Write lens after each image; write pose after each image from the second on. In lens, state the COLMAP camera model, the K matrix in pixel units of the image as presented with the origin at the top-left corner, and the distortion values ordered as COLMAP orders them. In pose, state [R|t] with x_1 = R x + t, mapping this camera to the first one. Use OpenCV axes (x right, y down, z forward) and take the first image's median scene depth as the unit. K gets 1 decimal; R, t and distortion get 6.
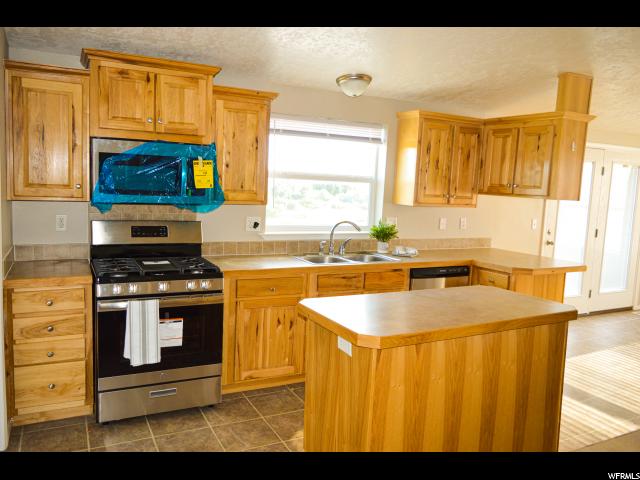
lens RADIAL K [[504.0, 0, 320.0], [0, 504.0, 240.0], [0, 0, 1]] dist [-0.015630, 0.001731]
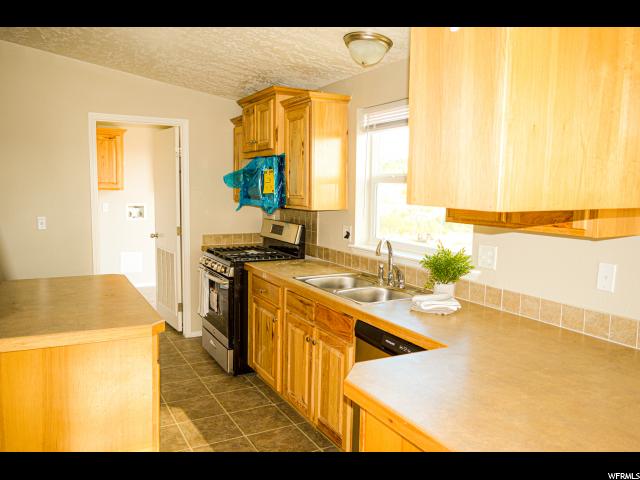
lens RADIAL K [[504.0, 0, 320.0], [0, 504.0, 240.0], [0, 0, 1]] dist [-0.015630, 0.001731]
pose [[0.014505, 0.064570, -0.997808, 0.827593], [-0.129691, 0.989605, 0.062153, -0.074452], [0.991448, 0.128505, 0.022728, 0.981669]]
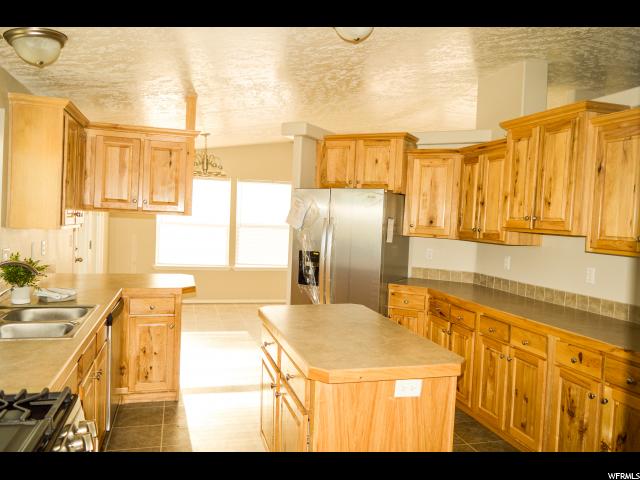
lens RADIAL K [[504.0, 0, 320.0], [0, 504.0, 240.0], [0, 0, 1]] dist [-0.015630, 0.001731]
pose [[0.202108, -0.078369, 0.976223, -0.515542], [0.079339, 0.994827, 0.063437, -0.080777], [-0.976144, 0.064631, 0.207280, 0.565603]]
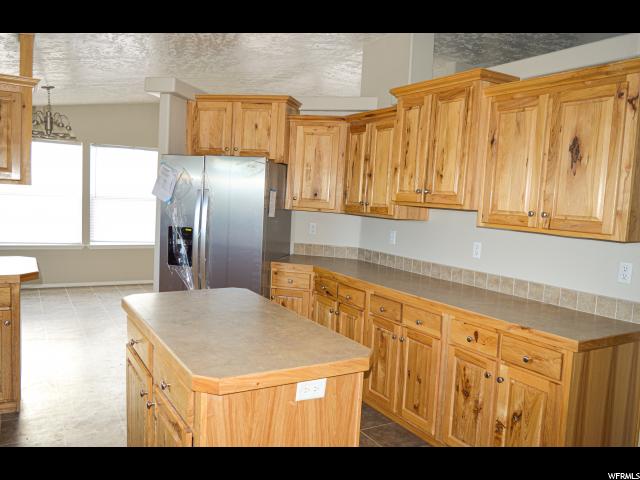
lens RADIAL K [[519.6, 0, 320.0], [0, 519.6, 240.0], [0, 0, 1]] dist [-0.015919, 0.002252]
pose [[-0.047411, -0.130601, 0.990301, -0.435233], [0.062656, 0.989074, 0.133439, -0.079825], [-0.996908, 0.068375, -0.038710, 0.597024]]
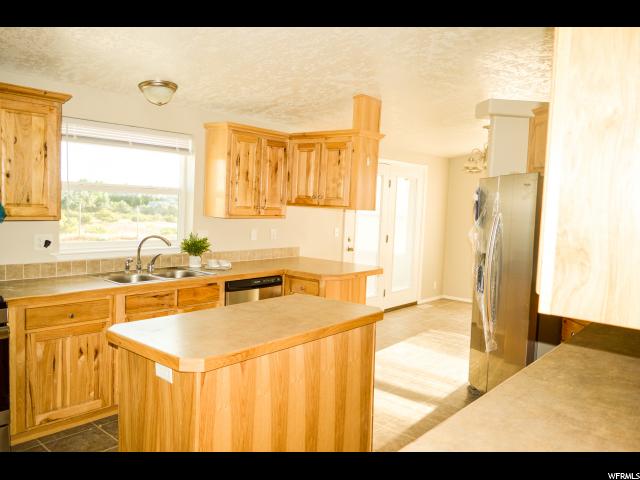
lens RADIAL K [[504.0, 0, 320.0], [0, 504.0, 240.0], [0, 0, 1]] dist [-0.015630, 0.001731]
pose [[0.928004, -0.034201, 0.370997, -0.011098], [0.042008, 0.999033, -0.012980, -0.004842], [-0.370194, 0.027631, 0.928543, 0.018492]]
